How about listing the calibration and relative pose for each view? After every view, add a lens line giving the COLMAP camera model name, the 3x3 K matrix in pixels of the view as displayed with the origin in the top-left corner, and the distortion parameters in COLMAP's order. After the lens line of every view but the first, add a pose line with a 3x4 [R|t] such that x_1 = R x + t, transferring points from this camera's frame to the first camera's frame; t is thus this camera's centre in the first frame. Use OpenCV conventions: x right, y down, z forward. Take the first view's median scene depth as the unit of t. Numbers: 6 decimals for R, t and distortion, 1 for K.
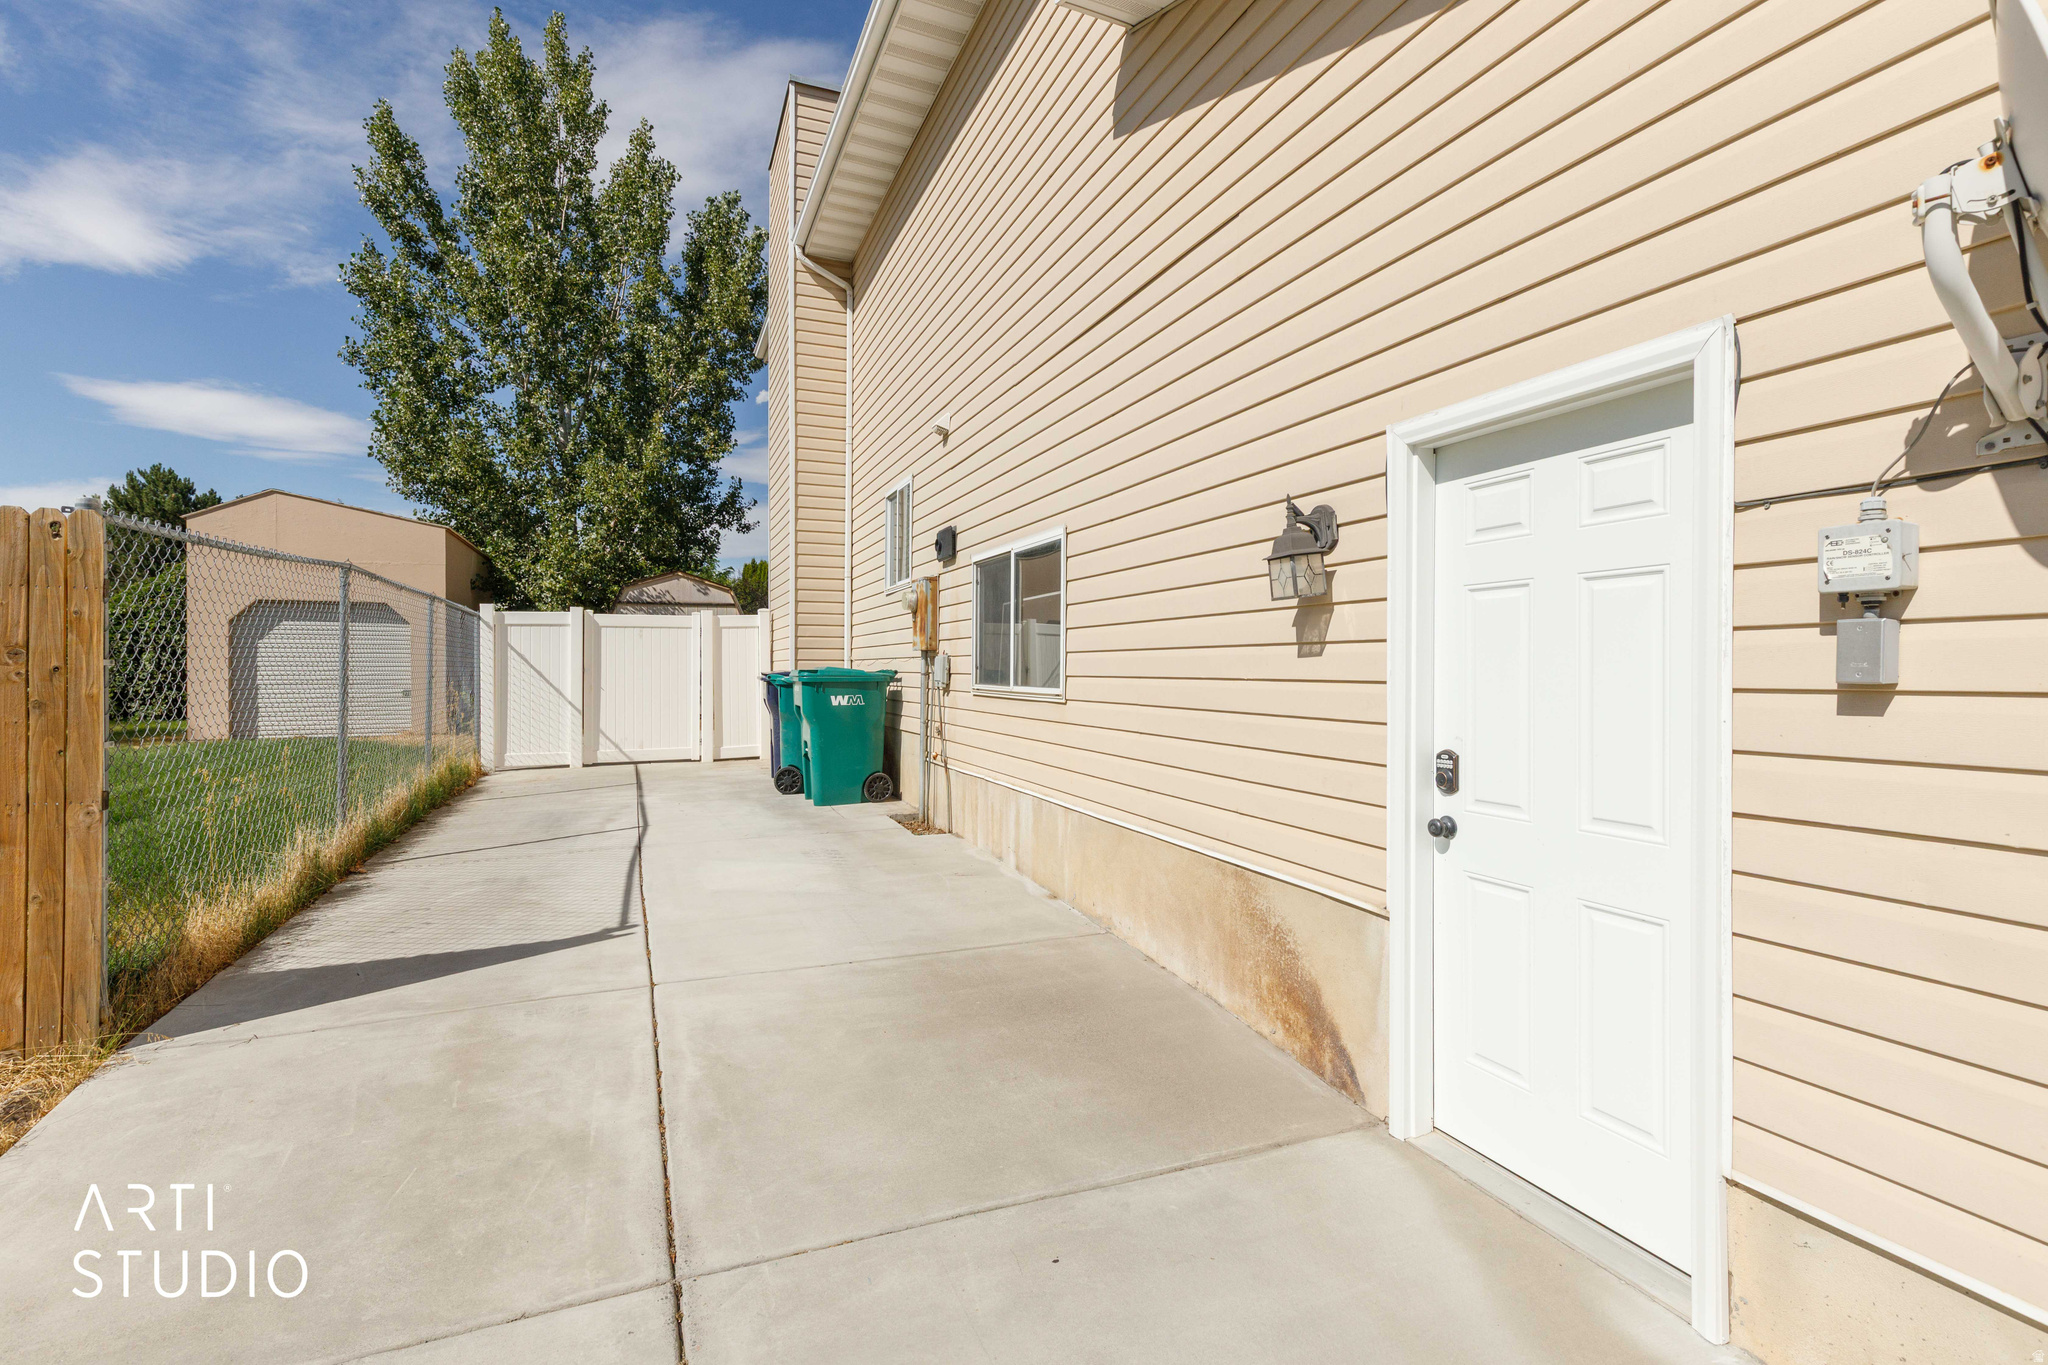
lens RADIAL K [[966.8, 0, 1014.4], [0, 966.8, 659.4], [0, 0, 1]] dist [0.002353, 0.000214]
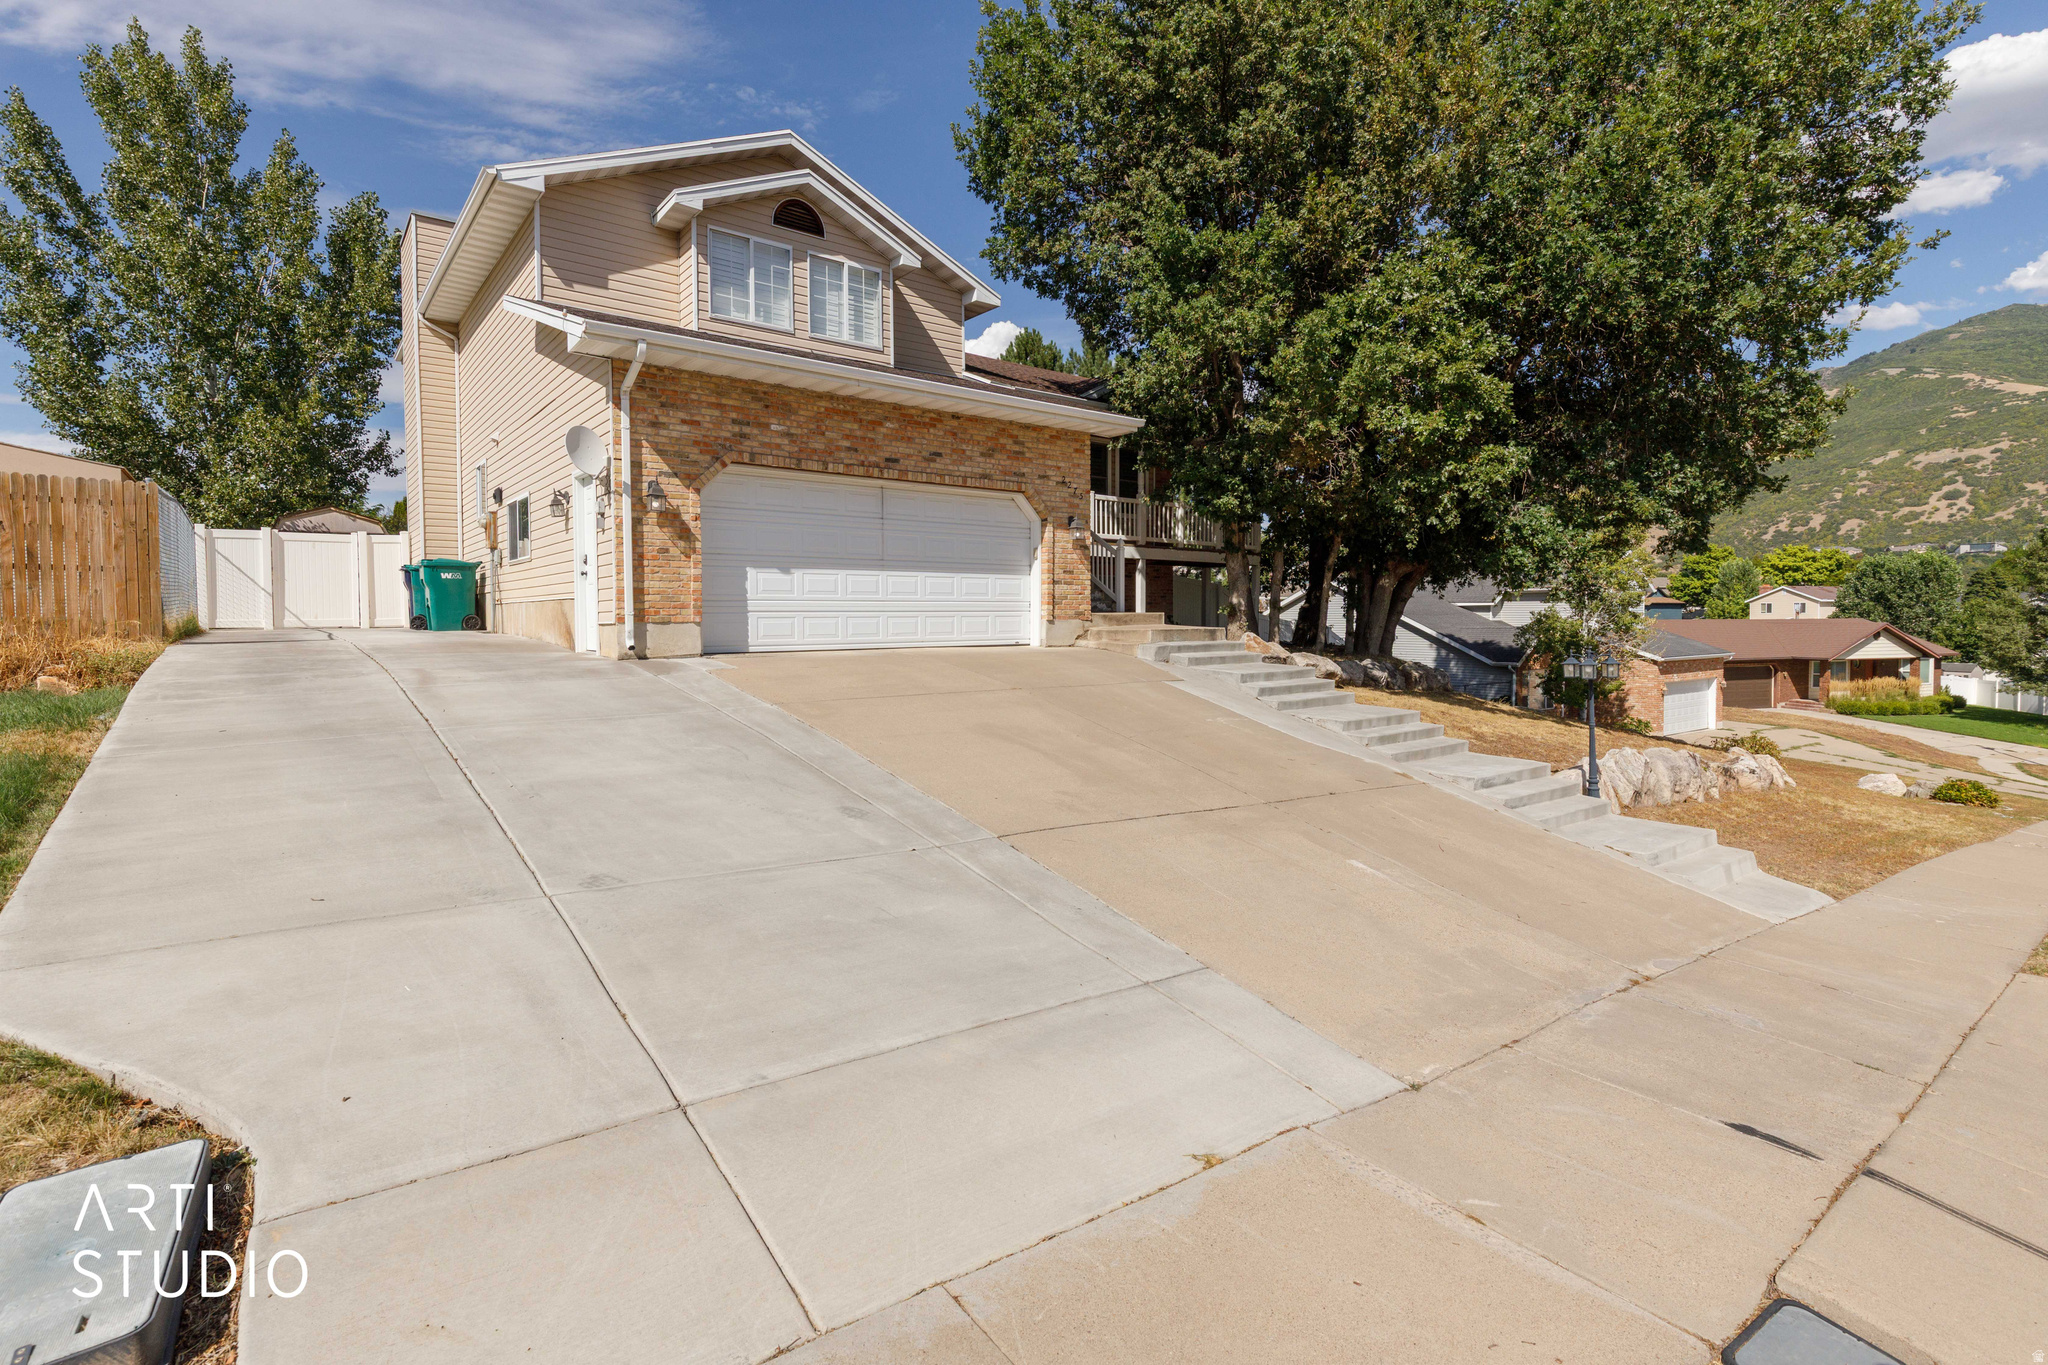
lens RADIAL K [[941.5, 0, 1029.0], [0, 941.5, 633.0], [0, 0, 1]] dist [-0.019487, 0.011292]
pose [[0.949874, -0.016492, 0.312197, 0.139133], [0.007175, 0.999495, 0.030968, 0.044603], [-0.312550, -0.027176, 0.949512, -0.466416]]
